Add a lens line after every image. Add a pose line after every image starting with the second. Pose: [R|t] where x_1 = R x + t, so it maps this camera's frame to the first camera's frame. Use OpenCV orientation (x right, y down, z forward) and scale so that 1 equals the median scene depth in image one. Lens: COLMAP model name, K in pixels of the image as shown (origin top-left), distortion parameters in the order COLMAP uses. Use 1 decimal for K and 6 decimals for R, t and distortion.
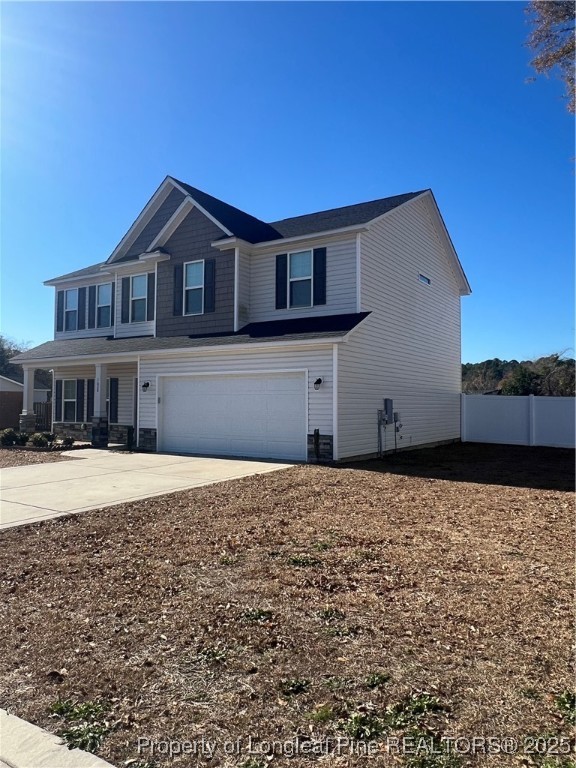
lens RADIAL K [[538.2, 0, 288.3], [0, 538.2, 384.2], [0, 0, 1]] dist [0.003589, -0.000323]
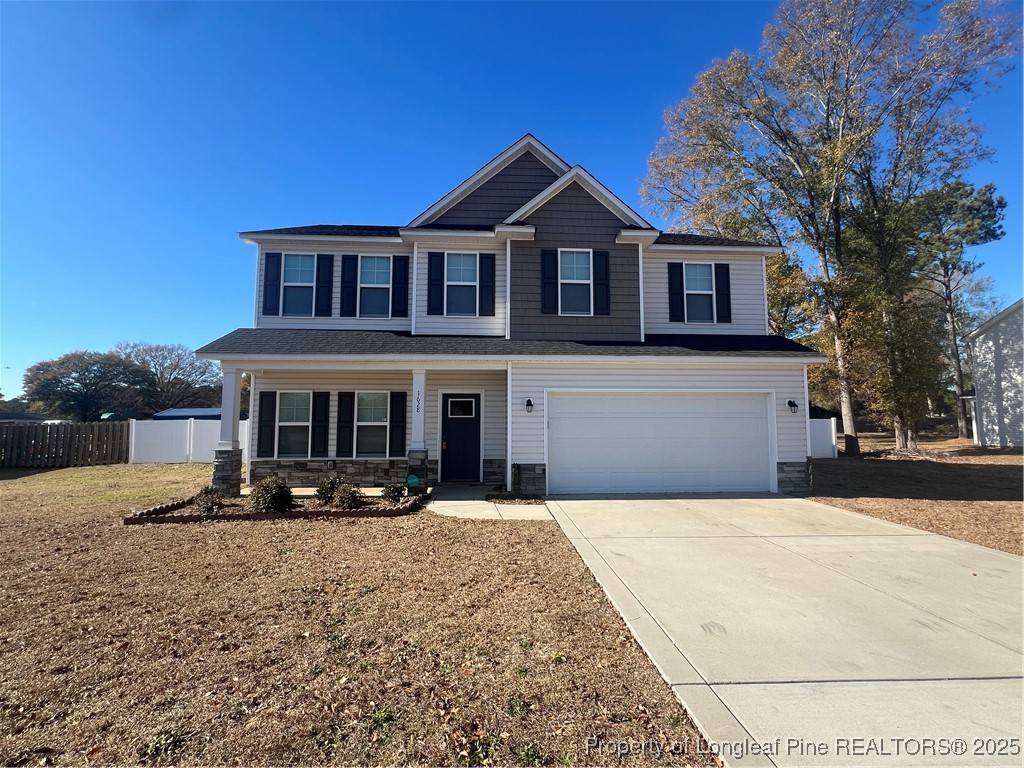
lens RADIAL K [[450.3, 0, 511.8], [0, 450.3, 385.1], [0, 0, 1]] dist [-0.001986, 0.000261]
pose [[0.816033, 0.046348, 0.576144, -0.642144], [-0.016689, 0.998254, -0.056667, 0.012061], [-0.577764, 0.036627, 0.815381, 0.530866]]
